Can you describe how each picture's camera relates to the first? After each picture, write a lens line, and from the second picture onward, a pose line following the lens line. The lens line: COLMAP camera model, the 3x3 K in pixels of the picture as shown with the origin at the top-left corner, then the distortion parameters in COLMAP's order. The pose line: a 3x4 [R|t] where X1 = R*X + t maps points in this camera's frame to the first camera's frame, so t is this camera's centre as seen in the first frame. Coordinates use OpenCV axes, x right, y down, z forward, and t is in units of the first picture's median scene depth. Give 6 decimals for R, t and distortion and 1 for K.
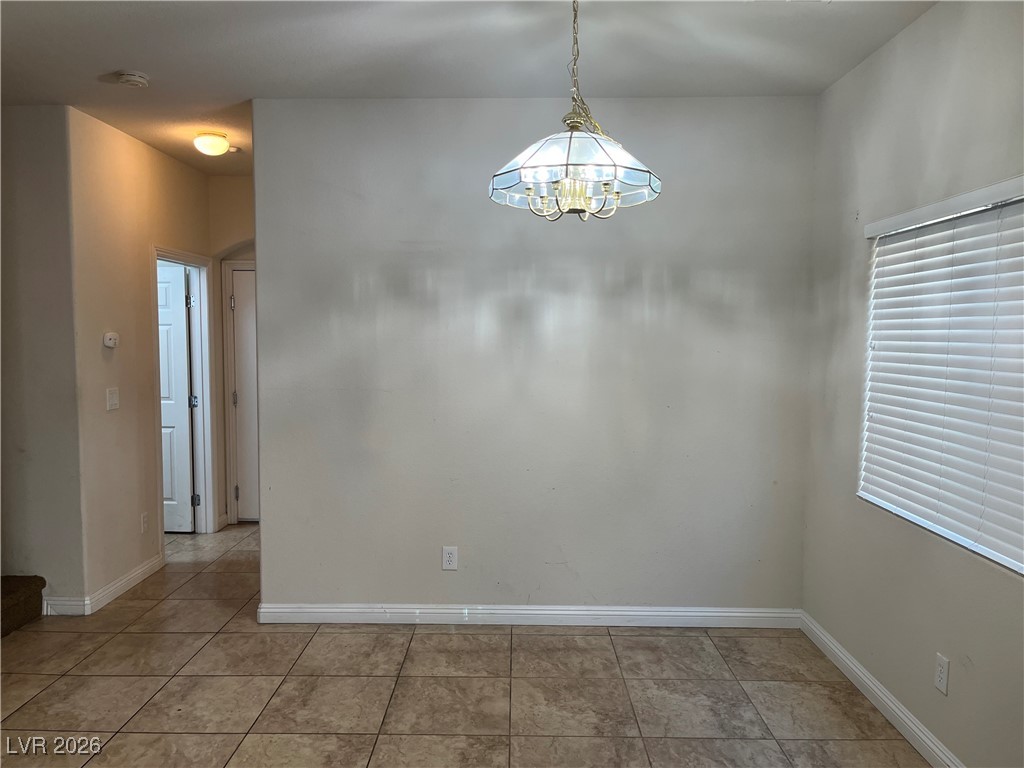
lens RADIAL K [[778.2, 0, 506.5], [0, 778.2, 391.8], [0, 0, 1]] dist [0.065515, -0.084988]
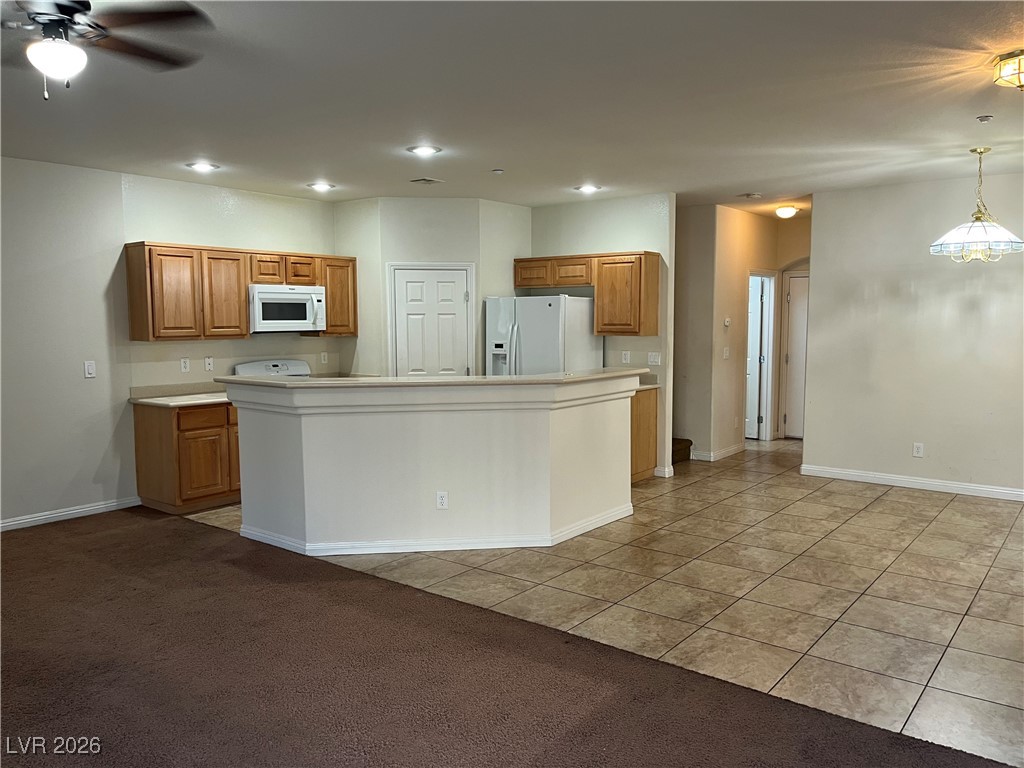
lens RADIAL K [[778.2, 0, 506.5], [0, 778.2, 391.8], [0, 0, 1]] dist [0.065515, -0.084988]
pose [[0.795286, 0.051987, -0.604001, 0.249508], [-0.035900, 0.998607, 0.038681, 0.052930], [0.605170, -0.009079, 0.796044, -0.927135]]
